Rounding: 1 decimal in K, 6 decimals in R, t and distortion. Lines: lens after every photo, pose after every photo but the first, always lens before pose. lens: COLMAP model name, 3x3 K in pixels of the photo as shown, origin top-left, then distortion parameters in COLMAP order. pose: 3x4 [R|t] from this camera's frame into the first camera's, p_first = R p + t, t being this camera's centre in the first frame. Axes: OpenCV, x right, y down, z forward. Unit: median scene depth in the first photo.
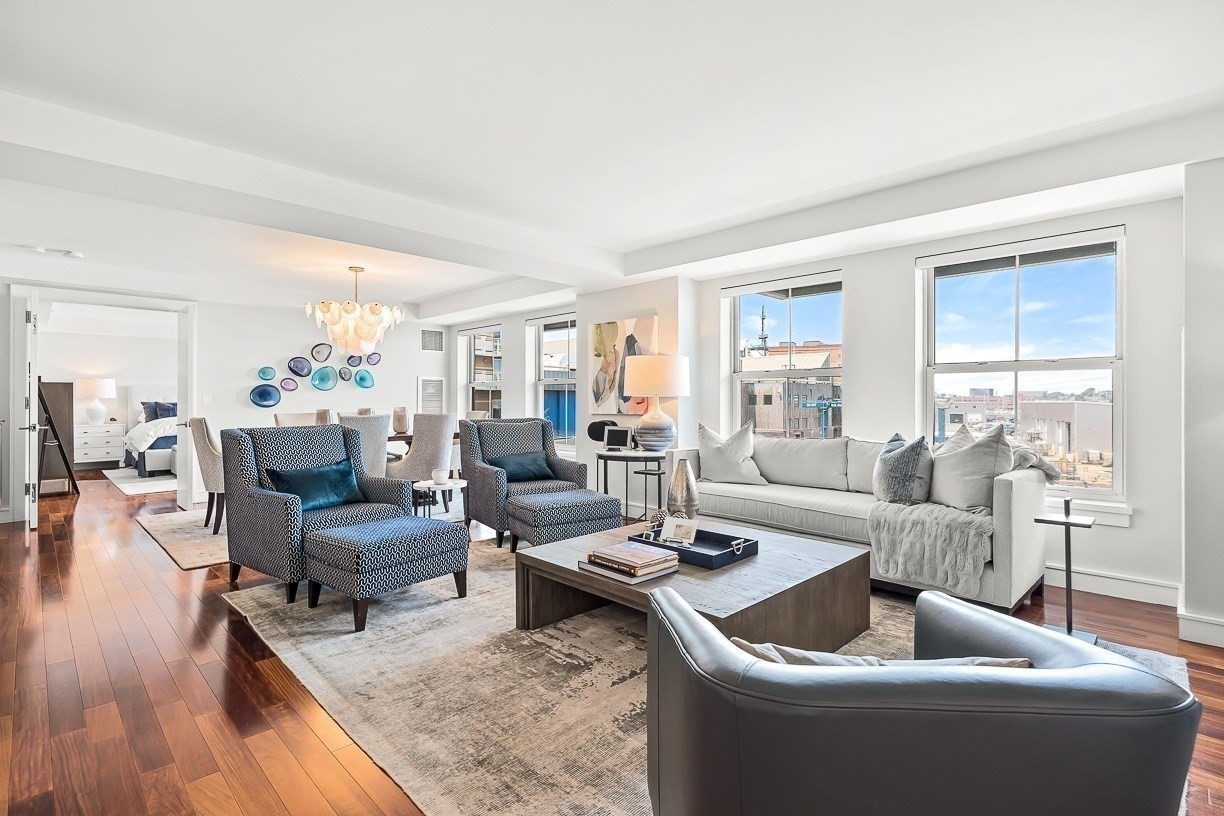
lens RADIAL K [[575.1, 0, 616.3], [0, 575.1, 404.0], [0, 0, 1]] dist [-0.018045, 0.000300]
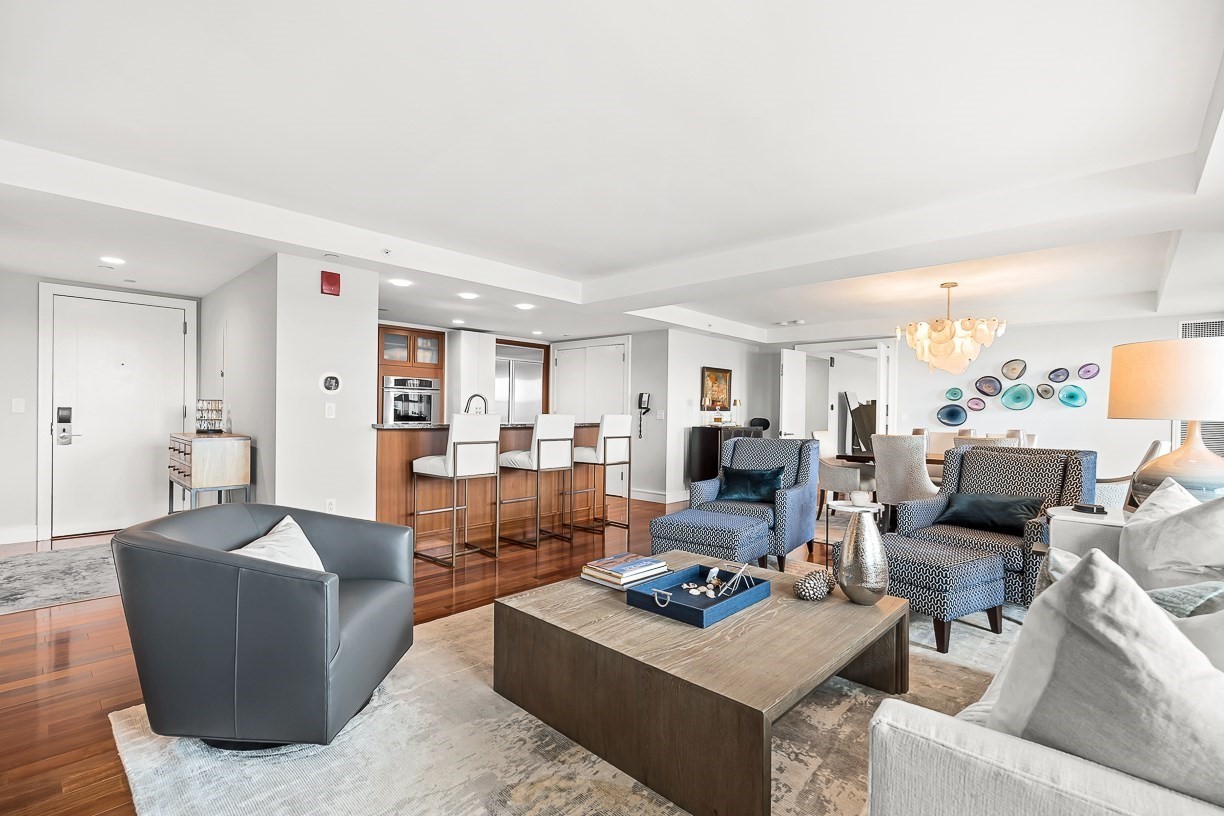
lens RADIAL K [[555.5, 0, 612.0], [0, 555.5, 408.0], [0, 0, 1]] dist [-0.002103, -0.000039]
pose [[0.017715, -0.005174, -0.999830, 0.370297], [-0.020397, 0.999777, -0.005535, -0.008678], [0.999635, 0.020491, 0.017605, 0.326788]]
